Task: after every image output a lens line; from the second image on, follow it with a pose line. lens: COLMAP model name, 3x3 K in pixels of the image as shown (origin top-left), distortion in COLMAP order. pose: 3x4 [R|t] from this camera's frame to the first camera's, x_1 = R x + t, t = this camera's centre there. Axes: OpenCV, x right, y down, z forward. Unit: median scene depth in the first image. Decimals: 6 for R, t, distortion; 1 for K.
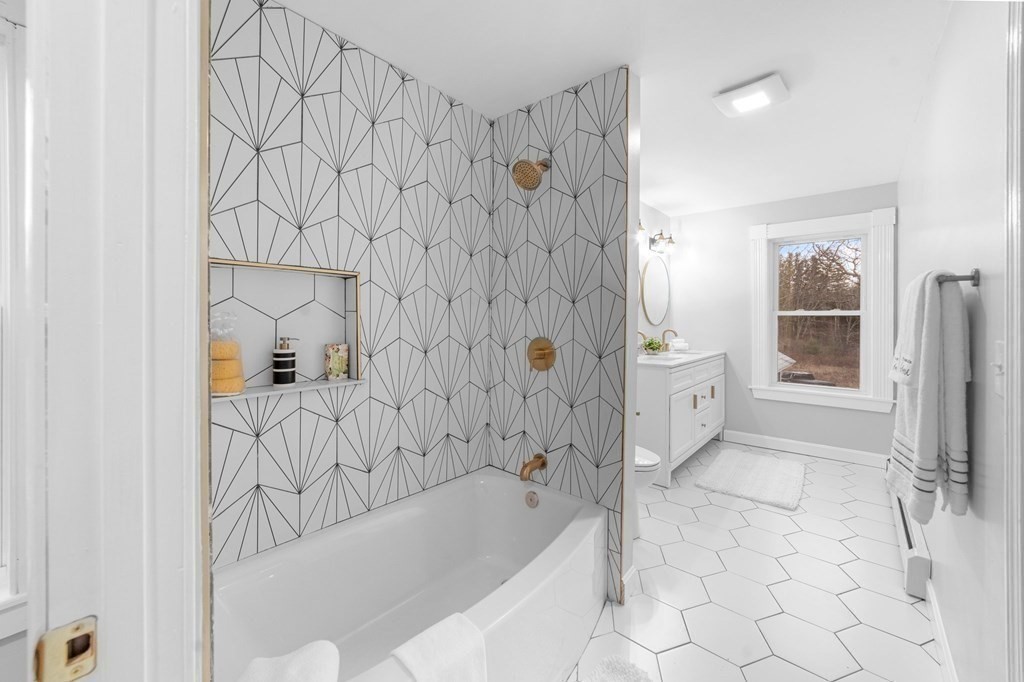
lens RADIAL K [[409.5, 0, 498.7], [0, 409.5, 324.1], [0, 0, 1]] dist [-0.020285, 0.005940]
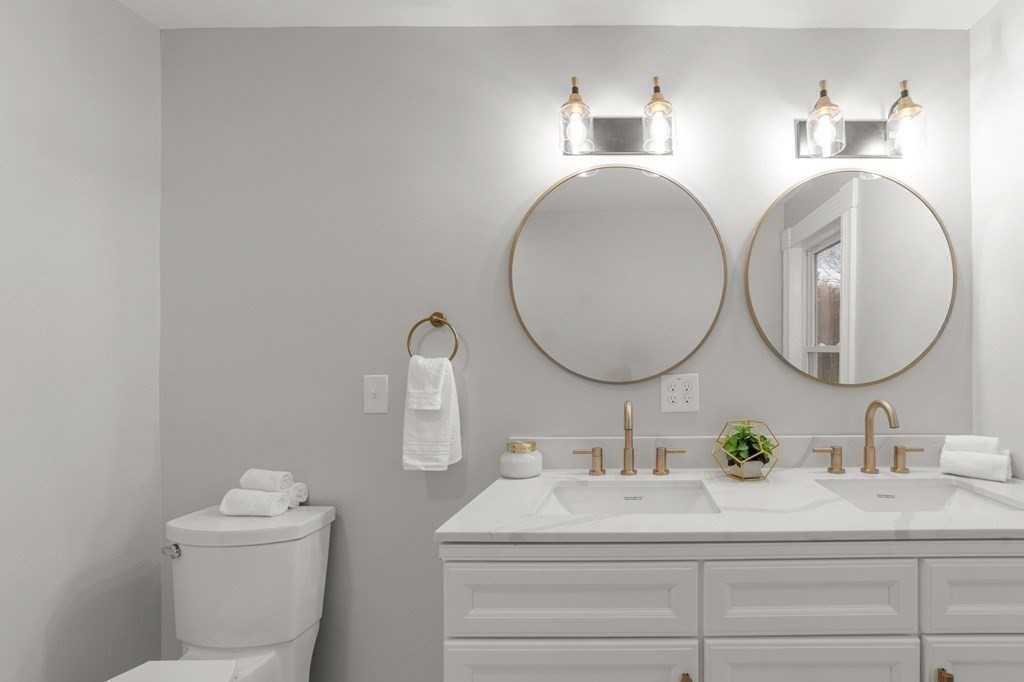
lens RADIAL K [[446.3, 0, 524.8], [0, 446.3, 360.3], [0, 0, 1]] dist [-0.004300, -0.000296]
pose [[0.653213, -0.013034, -0.757062, 0.500642], [-0.008760, 0.999655, -0.024769, -0.006911], [0.757123, 0.022812, 0.652873, 0.603217]]
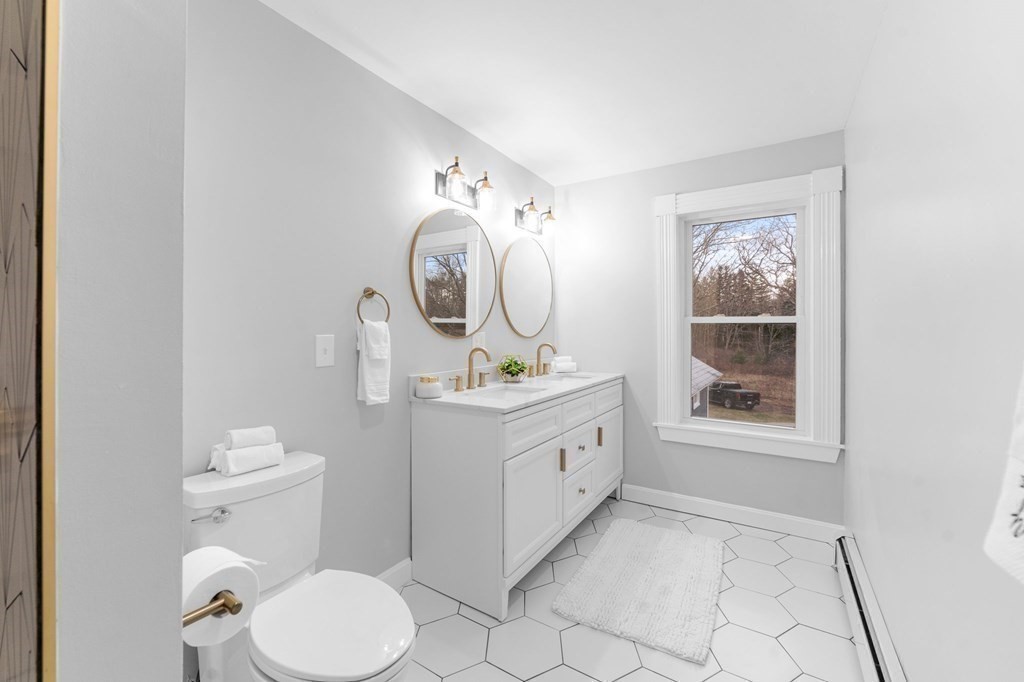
lens RADIAL K [[409.5, 0, 512.7], [0, 409.5, 334.6], [0, 0, 1]] dist [-0.020285, 0.005940]
pose [[0.988898, -0.002753, 0.148572, 0.263369], [0.002917, 0.999995, -0.000889, -0.001422], [-0.148569, 0.001312, 0.988901, 0.328153]]
